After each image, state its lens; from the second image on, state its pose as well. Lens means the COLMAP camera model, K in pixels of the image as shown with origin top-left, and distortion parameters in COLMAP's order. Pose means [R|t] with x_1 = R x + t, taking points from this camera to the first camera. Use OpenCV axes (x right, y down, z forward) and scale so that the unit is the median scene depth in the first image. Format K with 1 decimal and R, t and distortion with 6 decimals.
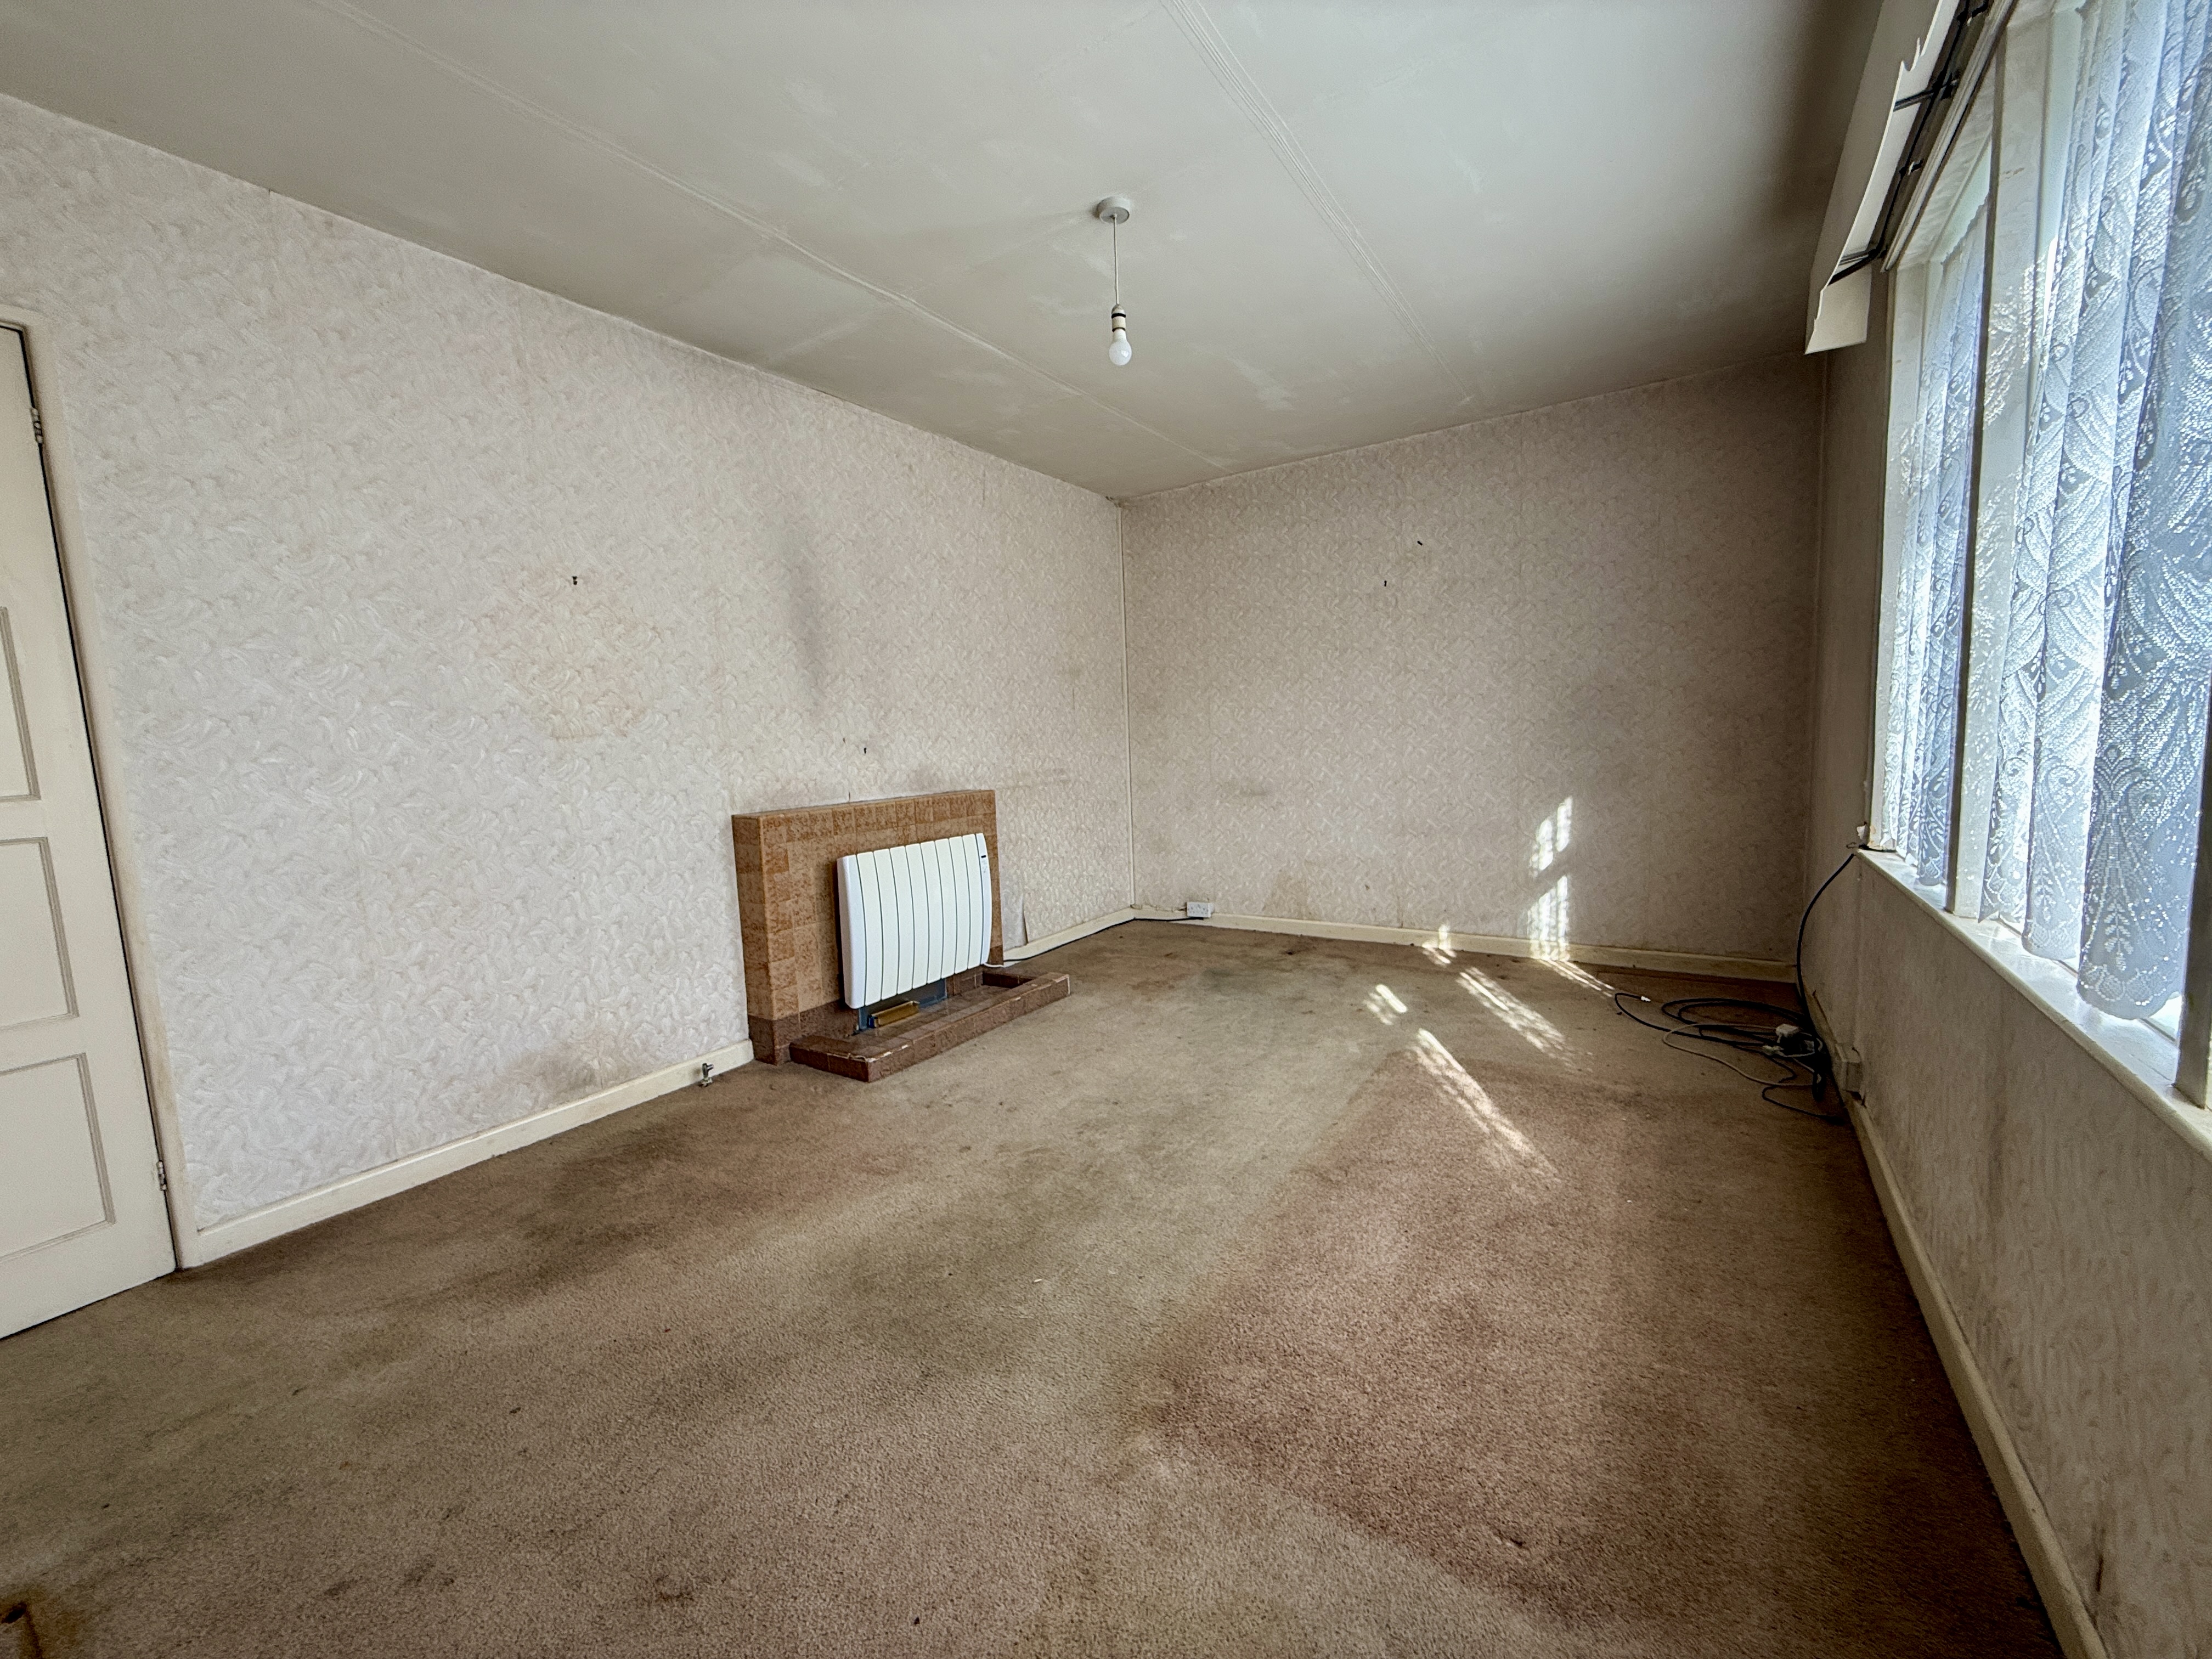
lens RADIAL K [[879.0, 0, 1102.8], [0, 879.0, 831.5], [0, 0, 1]] dist [-0.000992, 0.000040]
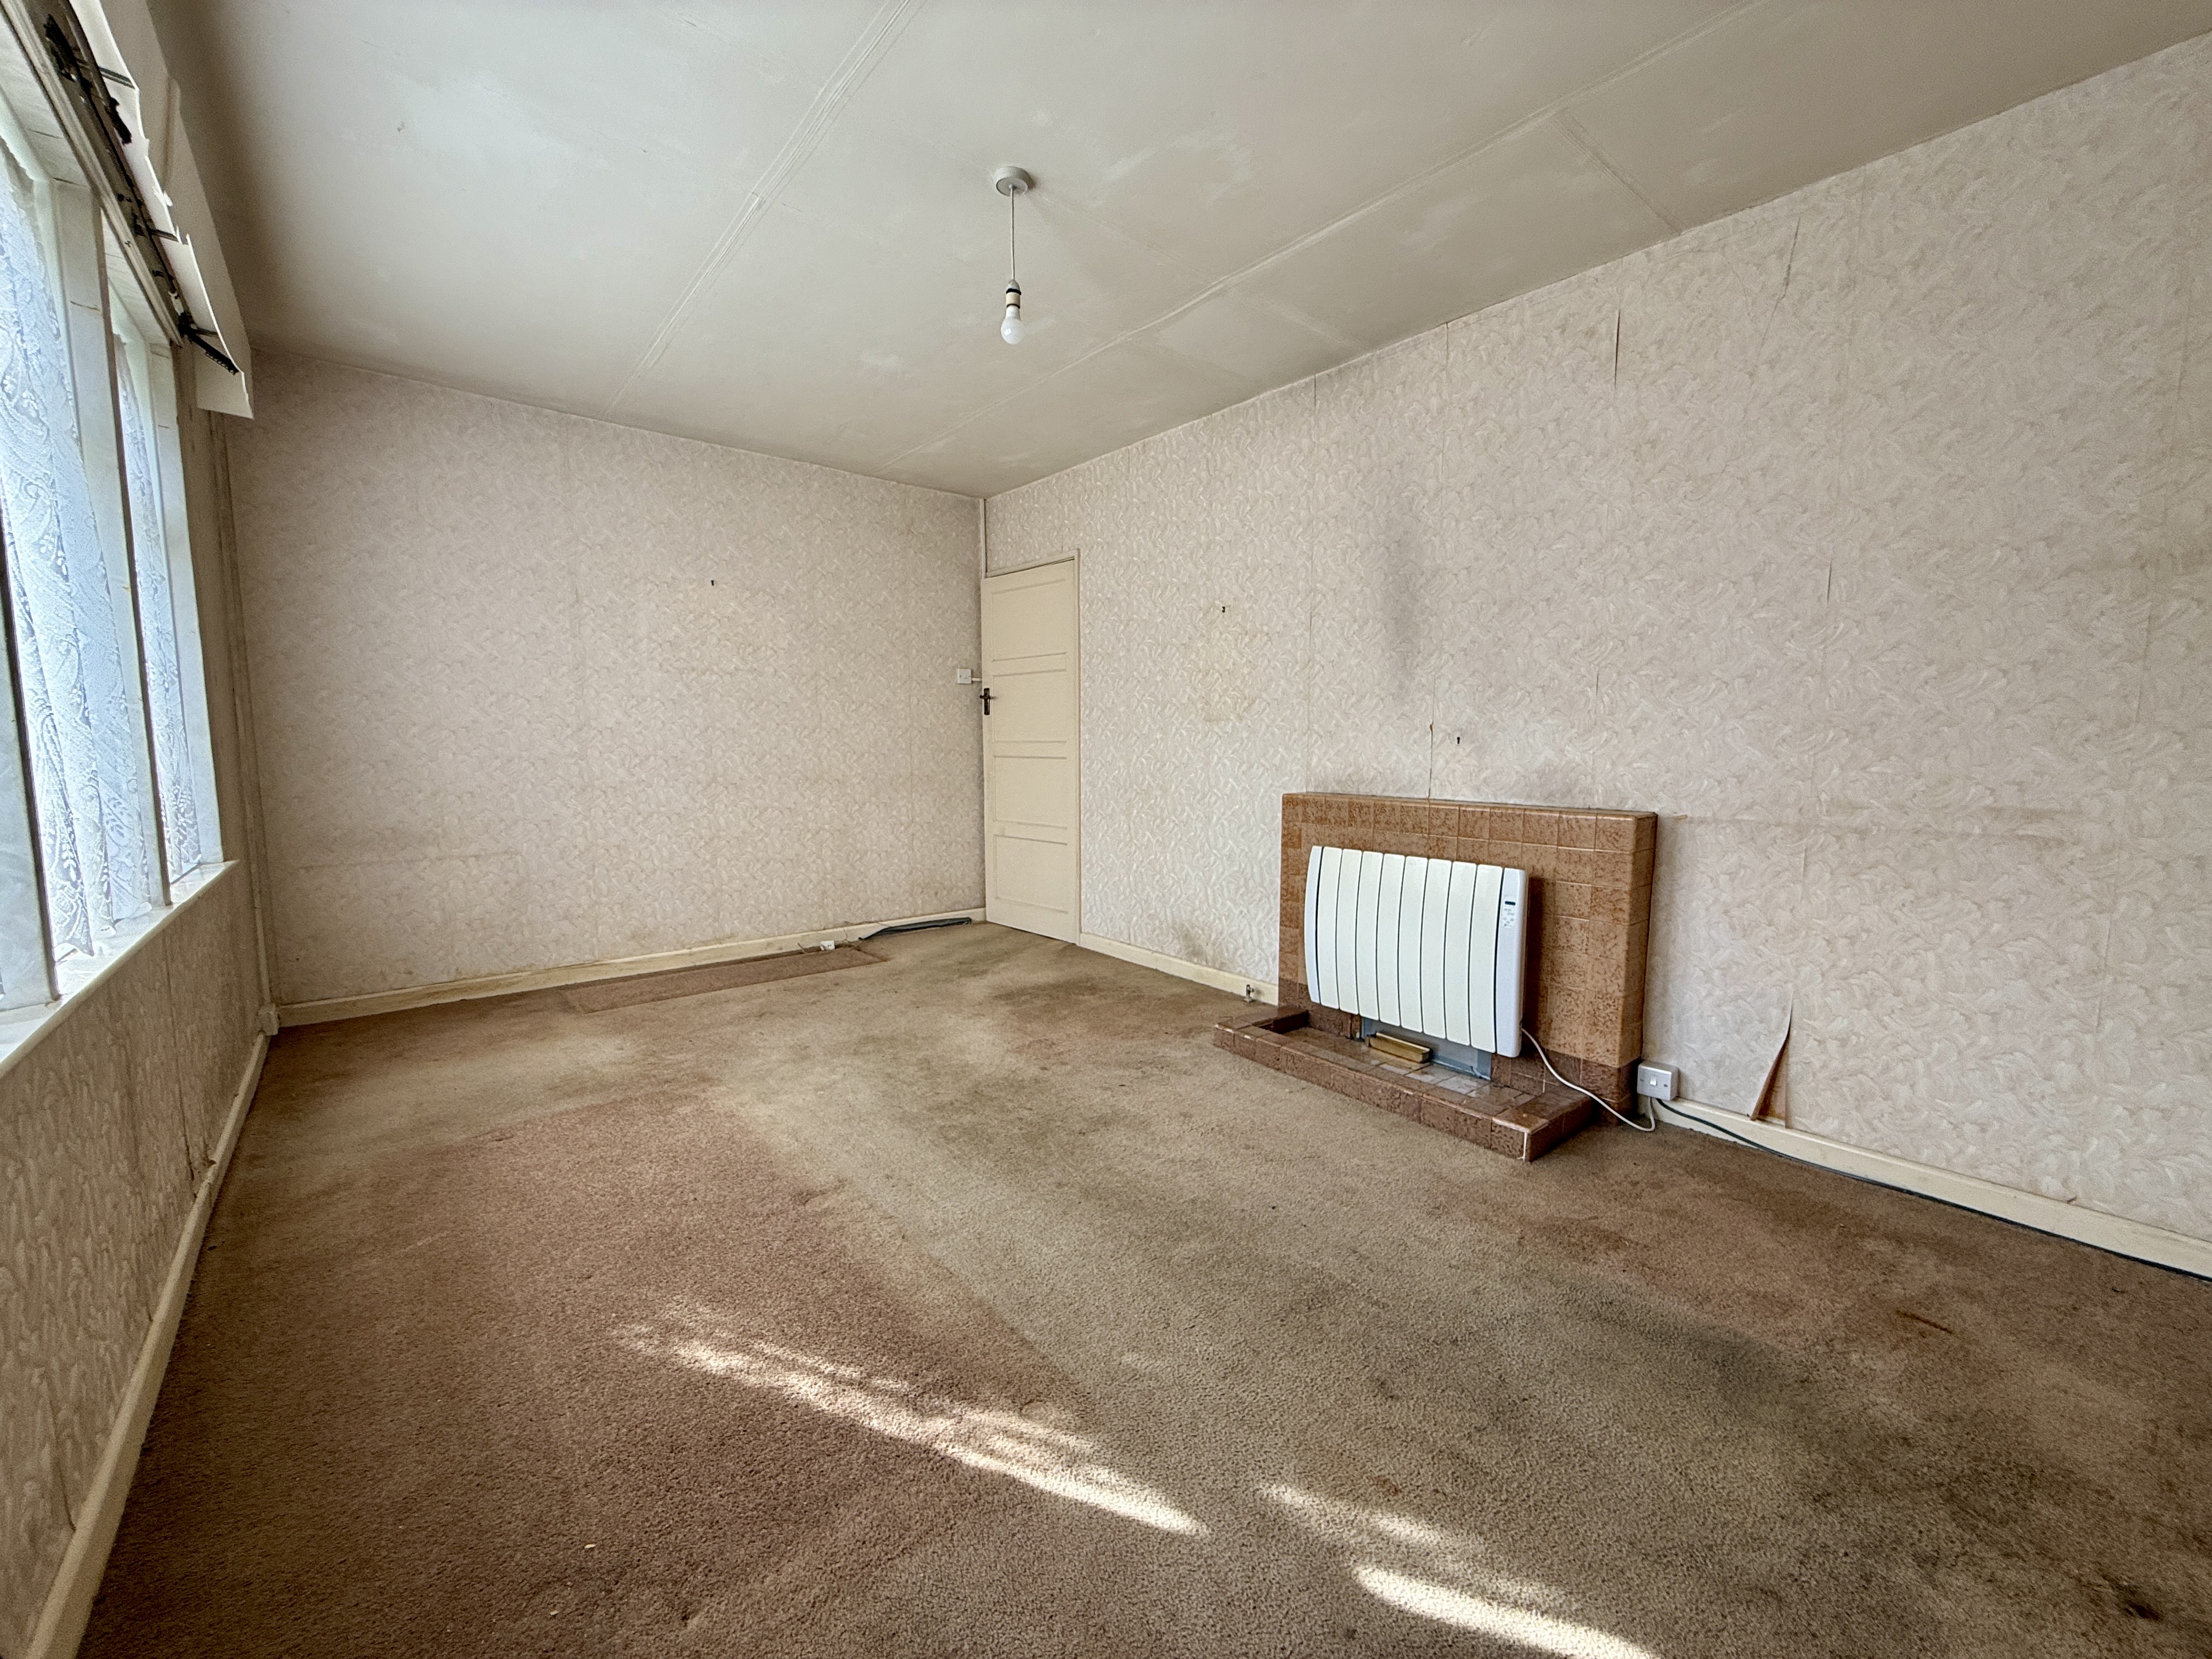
lens RADIAL K [[879.0, 0, 1102.2], [0, 879.0, 830.7], [0, 0, 1]] dist [-0.000992, 0.000040]
pose [[-0.288488, 0.143961, -0.946599, 0.688342], [-0.091084, 0.980023, 0.176803, -0.137525], [0.953141, 0.137226, -0.269612, 1.010479]]
